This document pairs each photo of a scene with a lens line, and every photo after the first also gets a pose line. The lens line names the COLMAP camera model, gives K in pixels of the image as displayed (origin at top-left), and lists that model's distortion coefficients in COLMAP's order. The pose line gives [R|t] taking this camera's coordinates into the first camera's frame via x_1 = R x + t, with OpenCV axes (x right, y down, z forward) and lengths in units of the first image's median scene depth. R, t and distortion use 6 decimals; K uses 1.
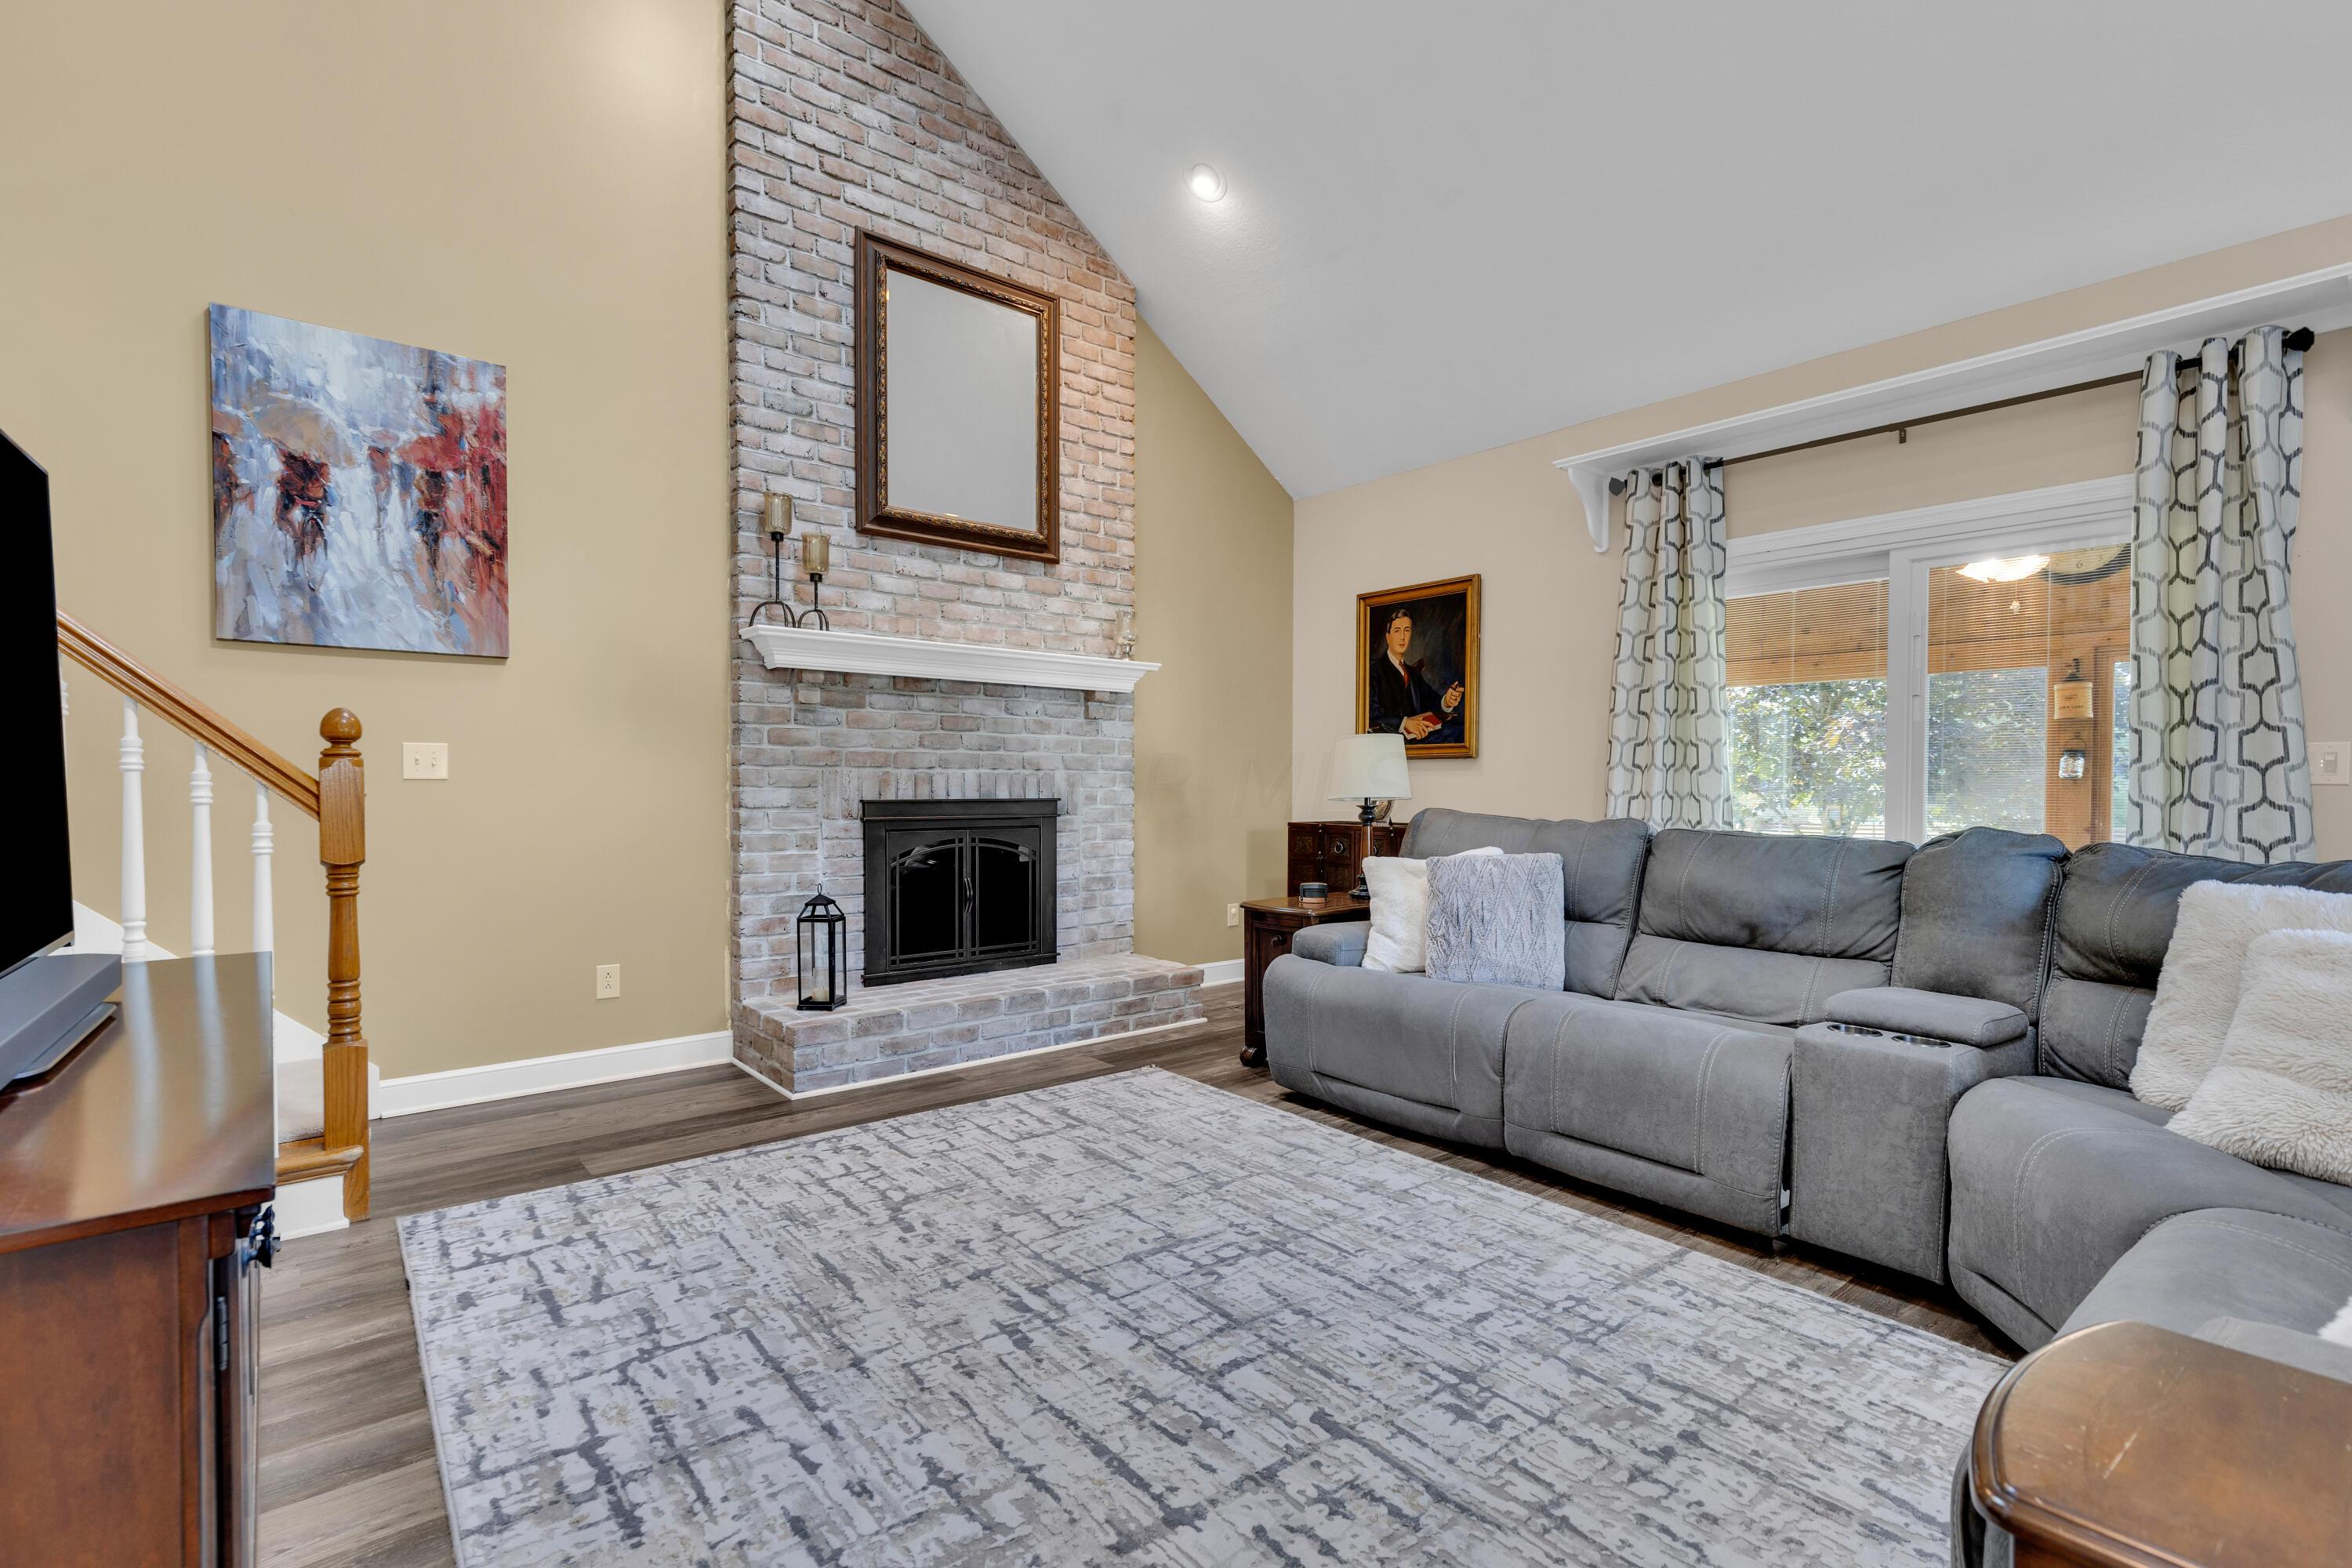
lens RADIAL K [[1078.7, 0, 1182.9], [0, 1078.7, 801.9], [0, 0, 1]] dist [0.008588, -0.001472]
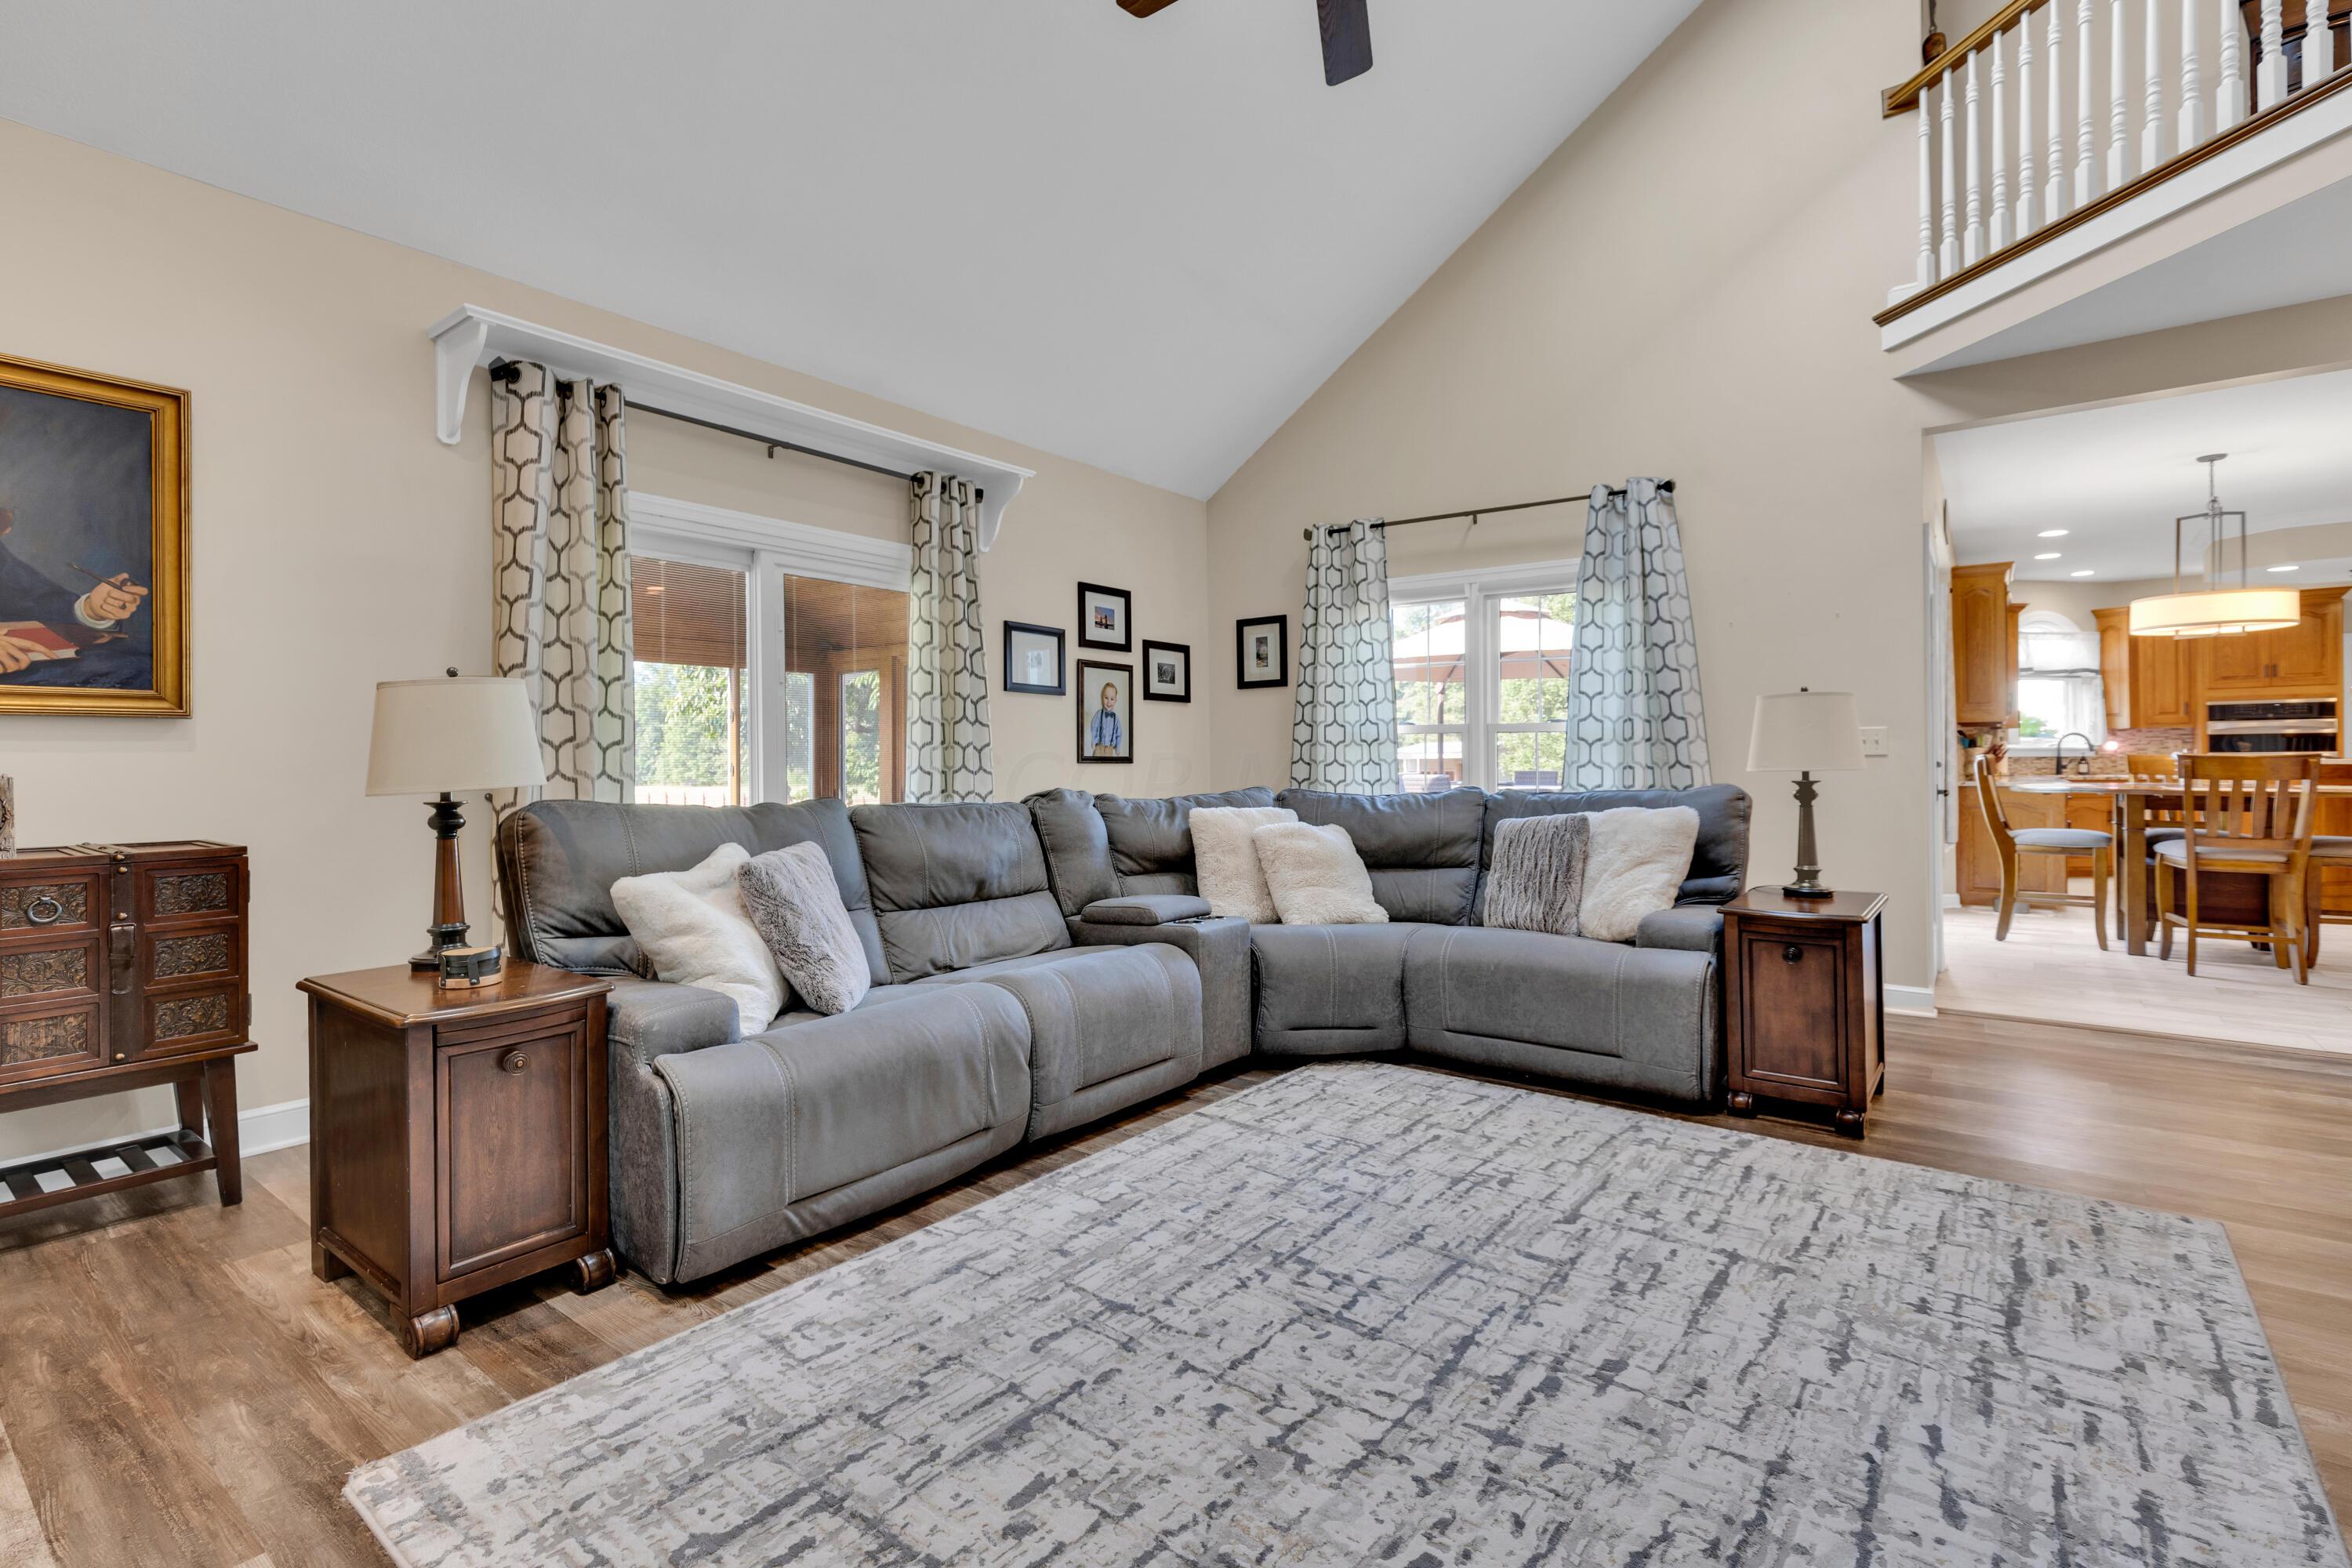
lens RADIAL K [[1078.7, 0, 1175.3], [0, 1078.7, 758.4], [0, 0, 1]] dist [0.008588, -0.001472]
pose [[-0.219372, -0.000452, 0.975641, -0.655734], [0.023434, 0.999709, 0.005732, -0.019769], [-0.975360, 0.024120, -0.219298, 1.057663]]
